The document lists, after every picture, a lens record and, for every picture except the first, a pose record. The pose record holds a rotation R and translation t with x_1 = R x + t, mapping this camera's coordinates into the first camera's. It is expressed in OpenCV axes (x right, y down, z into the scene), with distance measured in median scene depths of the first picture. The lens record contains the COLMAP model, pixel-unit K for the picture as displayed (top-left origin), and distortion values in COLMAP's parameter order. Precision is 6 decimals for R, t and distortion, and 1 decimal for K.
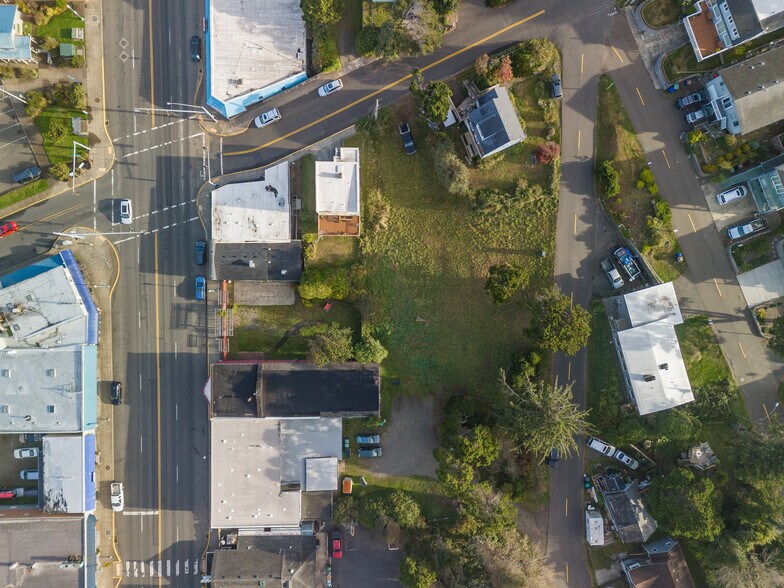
lens RADIAL K [[562.1, 0, 392.0], [0, 562.1, 294.0], [0, 0, 1]] dist [0.100577, -0.100596]
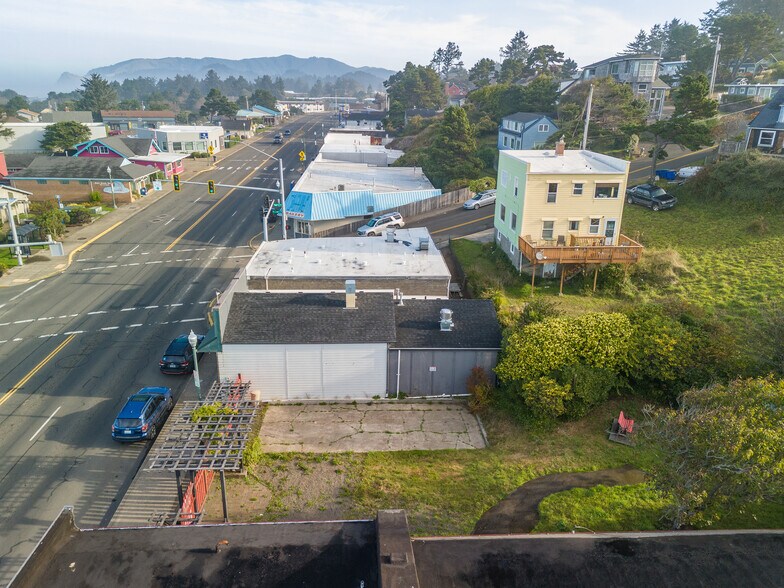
lens RADIAL K [[585.6, 0, 392.0], [0, 585.6, 294.0], [0, 0, 1]] dist [0.054739, 0.001025]
pose [[0.998468, -0.039379, 0.038868, -0.230806], [0.049380, 0.317304, -0.947038, 0.253380], [0.024960, 0.947506, 0.318762, 0.873536]]
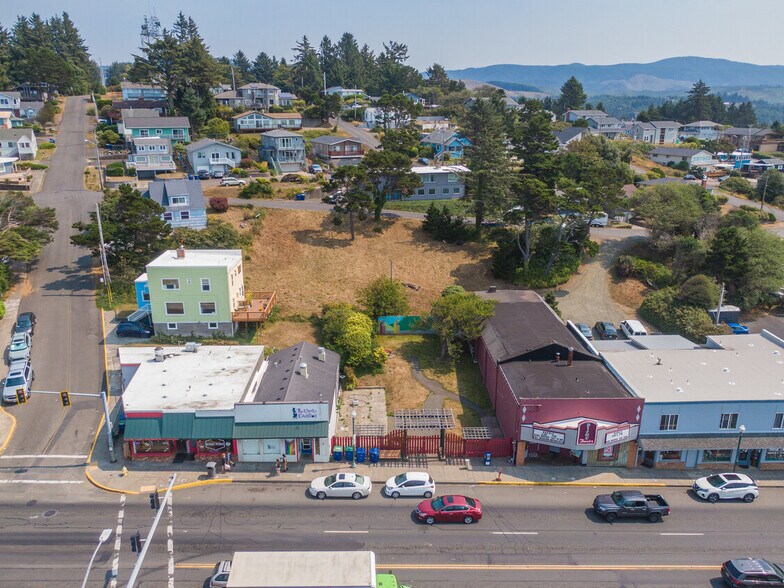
lens RADIAL K [[611.7, 0, 392.0], [0, 611.7, 294.0], [0, 0, 1]] dist [0.012581, -0.002237]
pose [[-0.036068, -0.332239, 0.942506, -0.715604], [0.999310, -0.020370, 0.031061, 0.010258], [0.008879, 0.942975, 0.332744, 0.741351]]
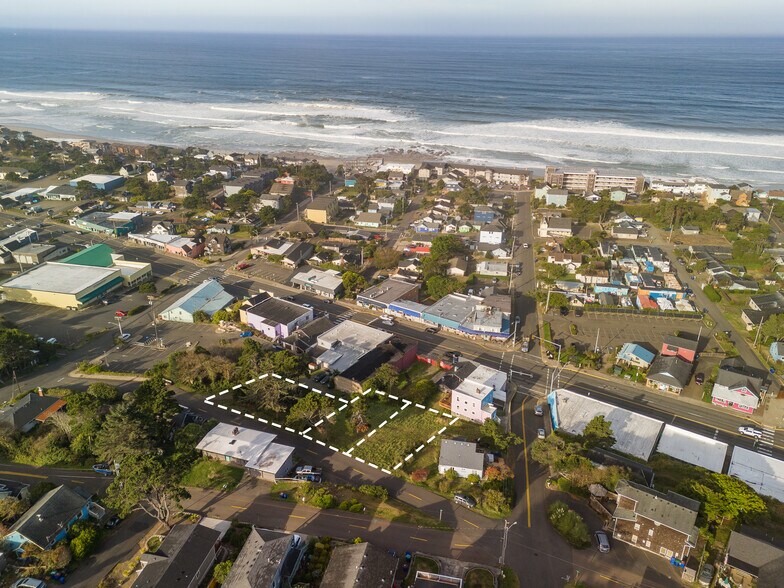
lens RADIAL K [[585.6, 0, 392.0], [0, 585.6, 294.0], [0, 0, 1]] dist [0.054739, 0.001025]
pose [[-0.561440, 0.299080, -0.771581, 1.082857], [-0.826486, -0.249197, 0.504798, -0.687488], [-0.041300, 0.921115, 0.387094, 0.138779]]
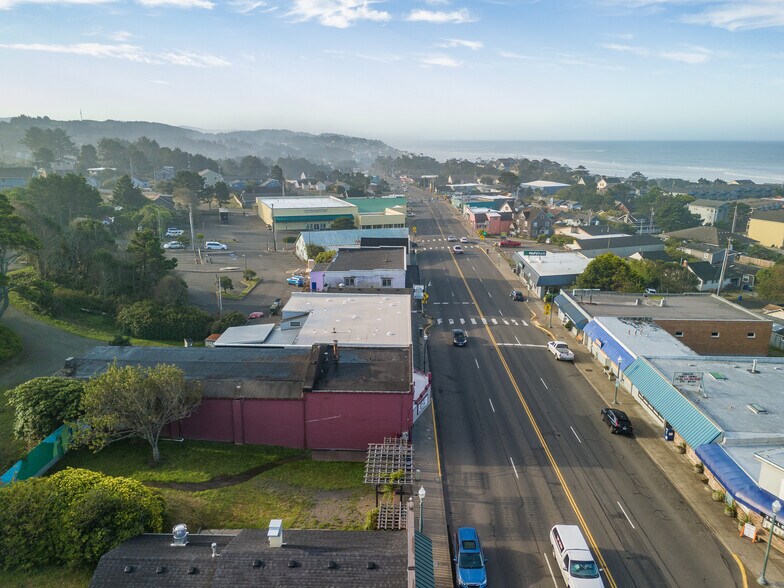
lens RADIAL K [[573.8, 0, 392.0], [0, 573.8, 294.0], [0, 0, 1]] dist [0.051117, -0.002917]
pose [[-0.998810, -0.046869, 0.013458, -0.296148], [0.025714, -0.271748, 0.962025, -0.287816], [-0.041432, 0.961226, 0.272630, 0.782789]]
